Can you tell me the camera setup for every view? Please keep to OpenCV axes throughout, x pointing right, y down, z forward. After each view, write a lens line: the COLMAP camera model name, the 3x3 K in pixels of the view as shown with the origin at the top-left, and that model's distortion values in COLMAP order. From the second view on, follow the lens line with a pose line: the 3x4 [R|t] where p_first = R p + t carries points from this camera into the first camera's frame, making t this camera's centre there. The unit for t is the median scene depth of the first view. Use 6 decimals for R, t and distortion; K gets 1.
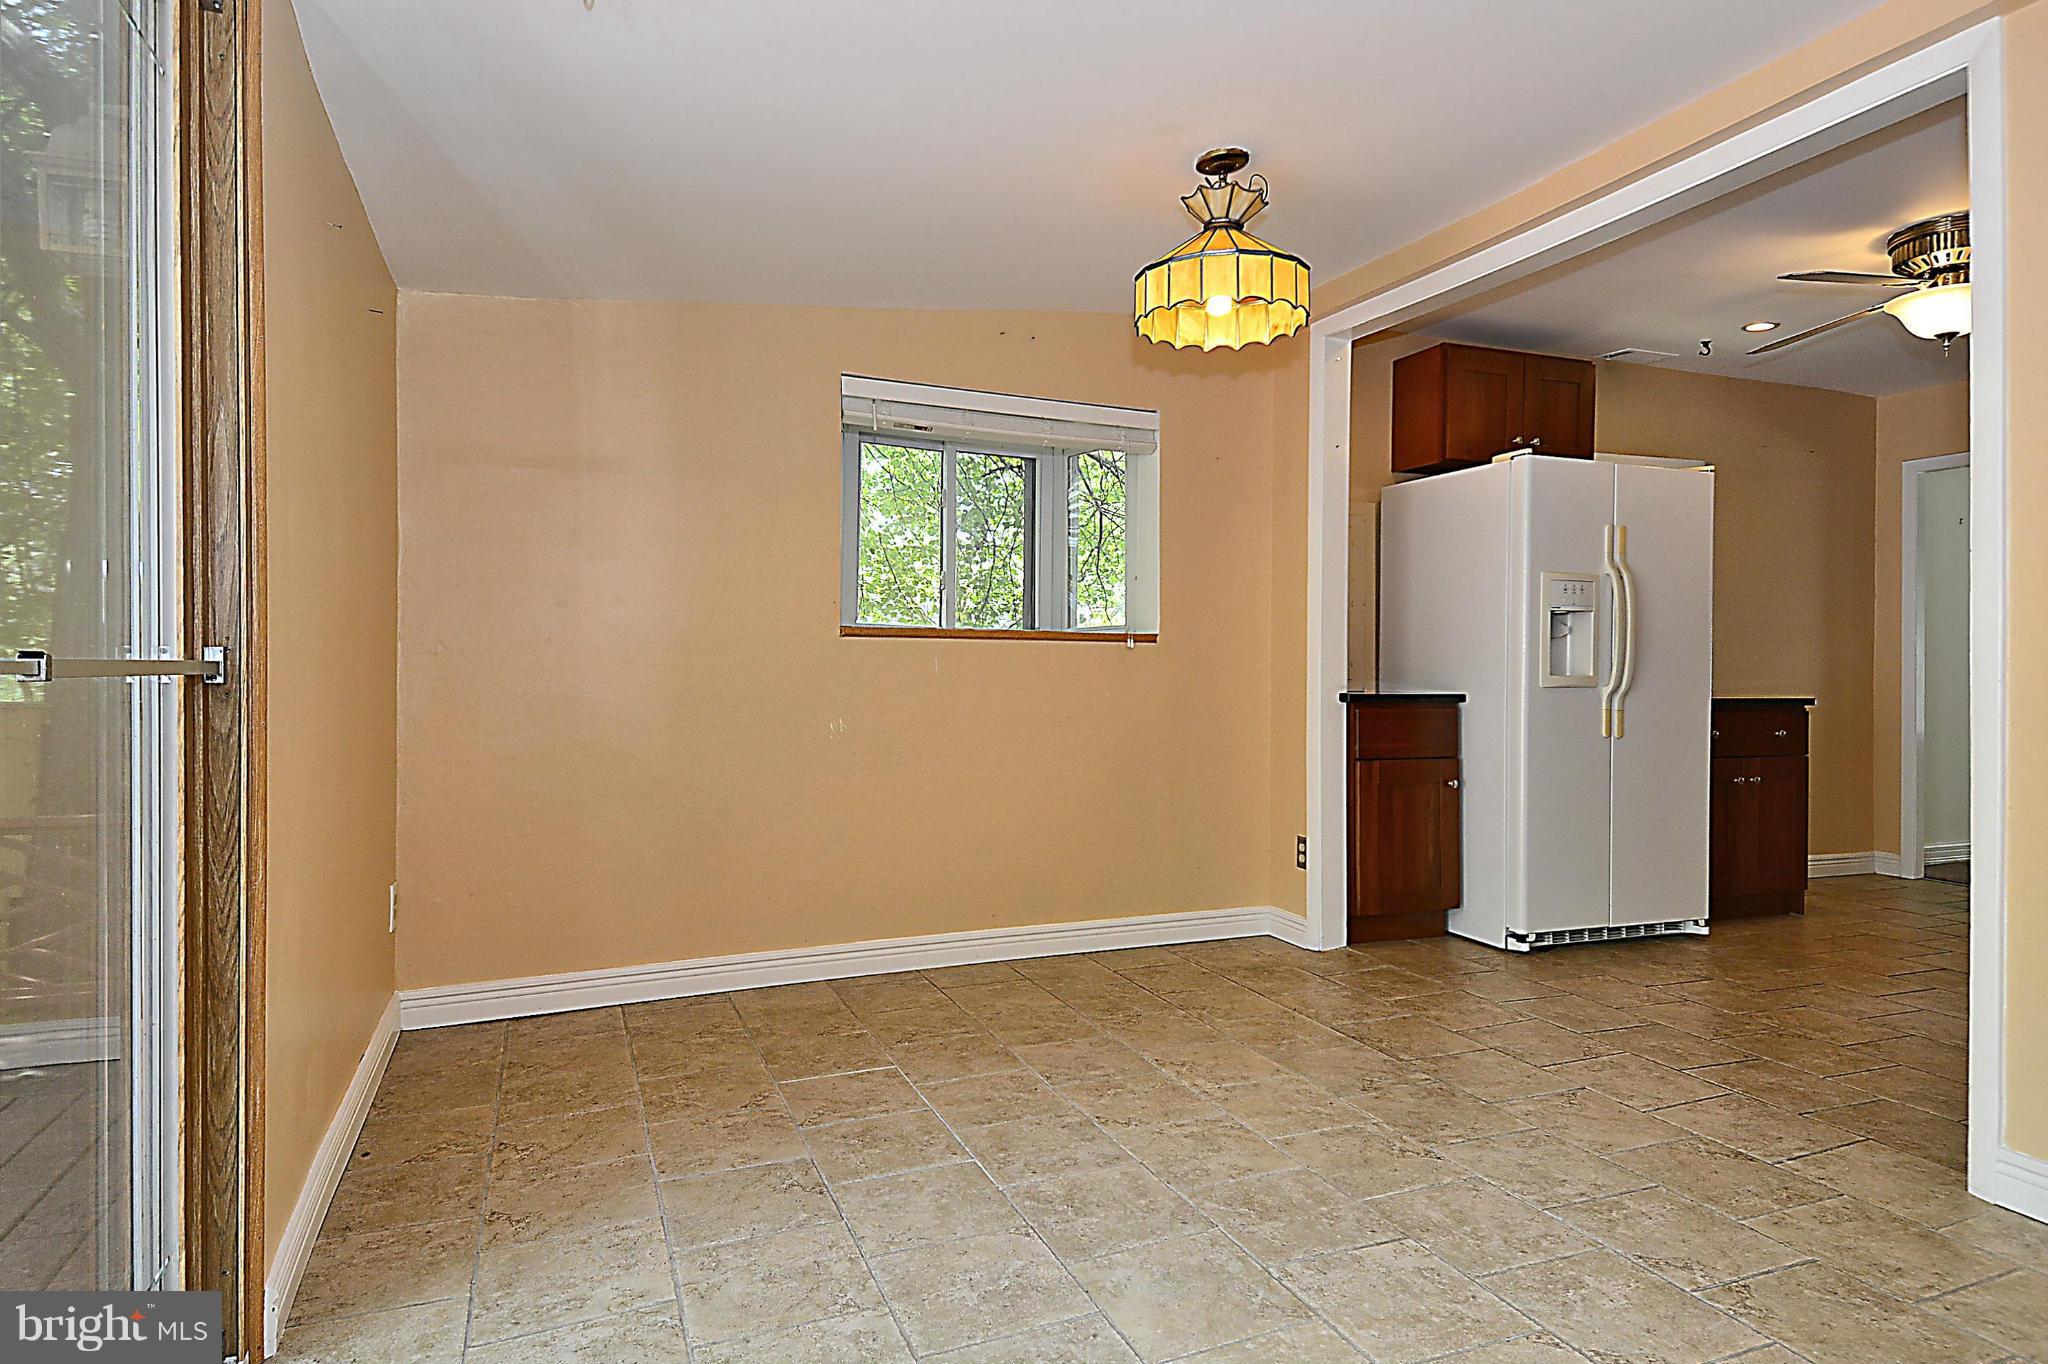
lens RADIAL K [[1151.7, 0, 1029.1], [0, 1151.7, 671.6], [0, 0, 1]] dist [0.032604, -0.001298]
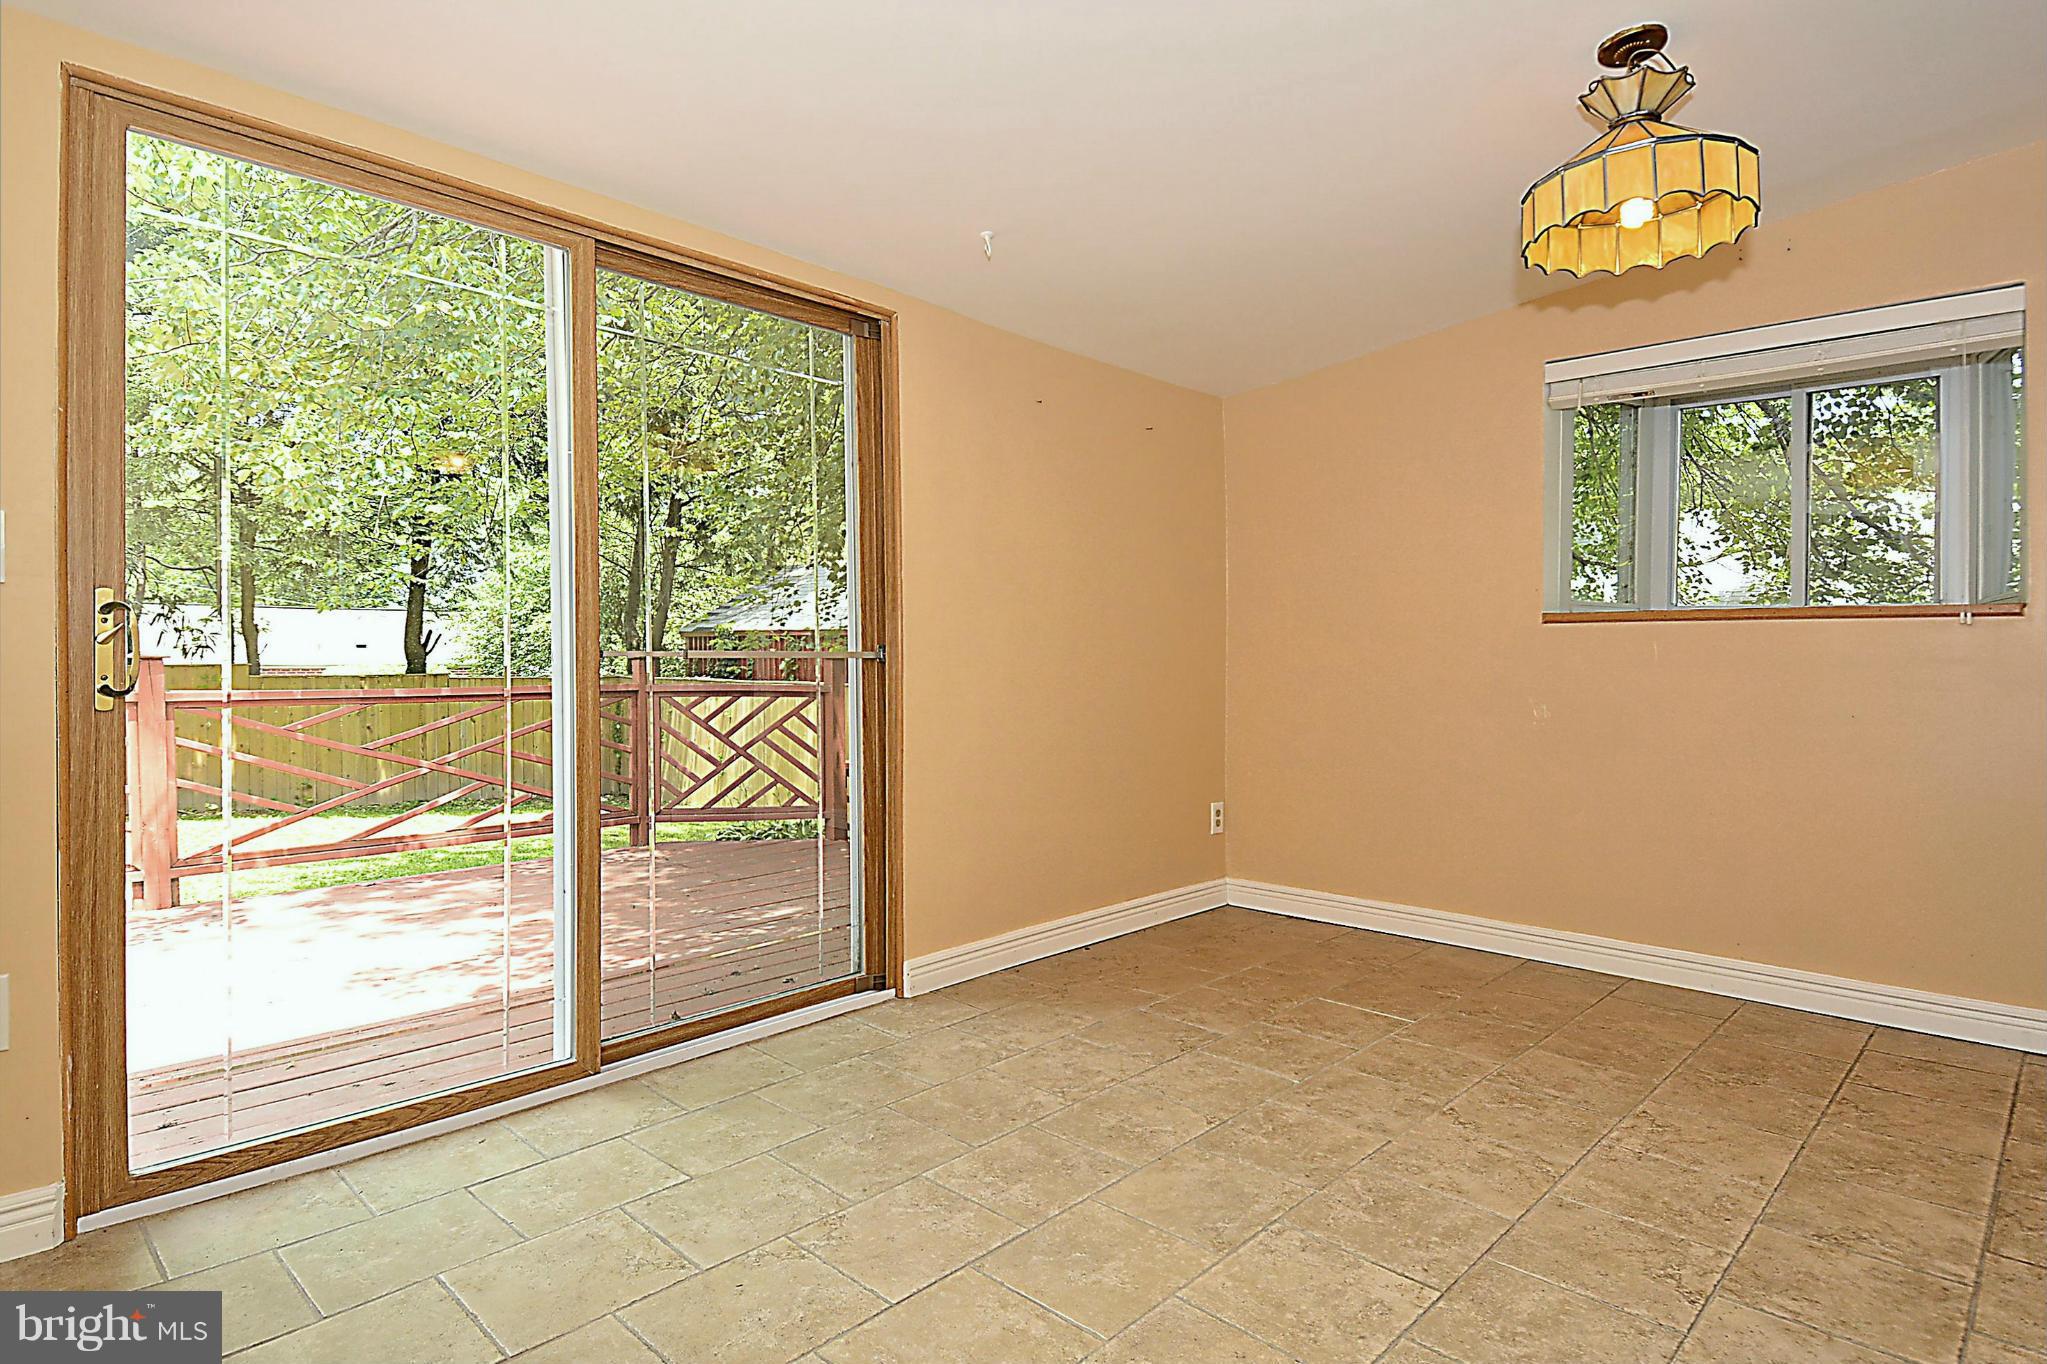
lens RADIAL K [[1064.8, 0, 1028.1], [0, 1064.8, 671.5], [0, 0, 1]] dist [0.005748, -0.010096]
pose [[0.406324, 0.013415, -0.913631, 0.693970], [-0.007768, 0.999907, 0.011227, 0.005569], [0.913696, 0.002536, 0.406390, 0.284770]]
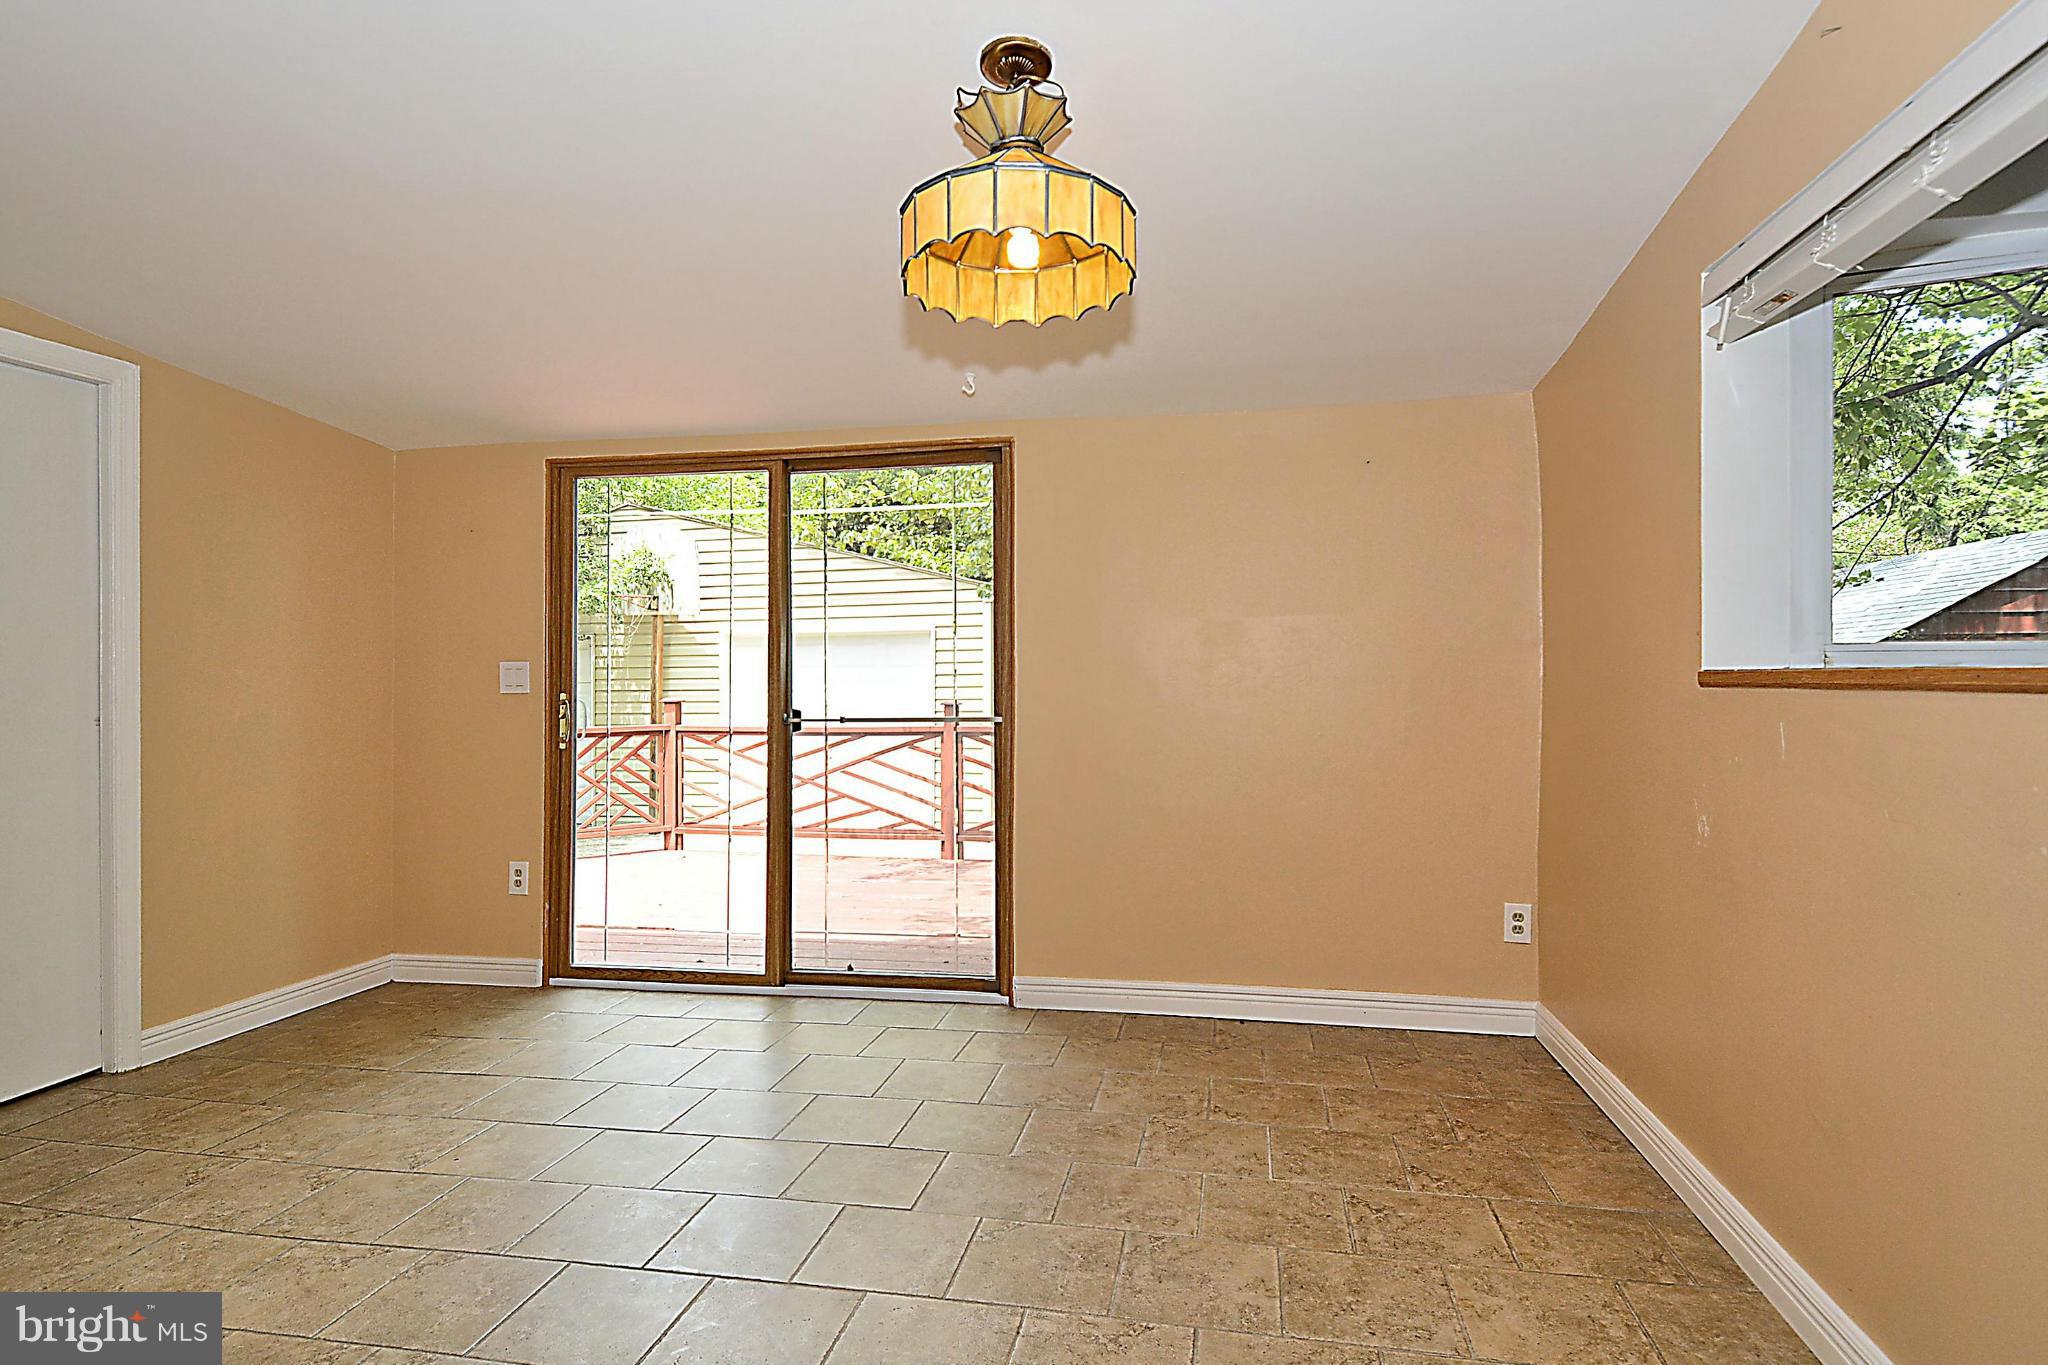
lens RADIAL K [[1065.3, 0, 1034.5], [0, 1065.3, 677.2], [0, 0, 1]] dist [0.005748, -0.010096]
pose [[-0.535125, 0.006083, -0.844751, 0.742538], [0.002863, 0.999981, 0.005387, -0.062654], [0.844768, 0.000465, -0.535133, 1.391274]]
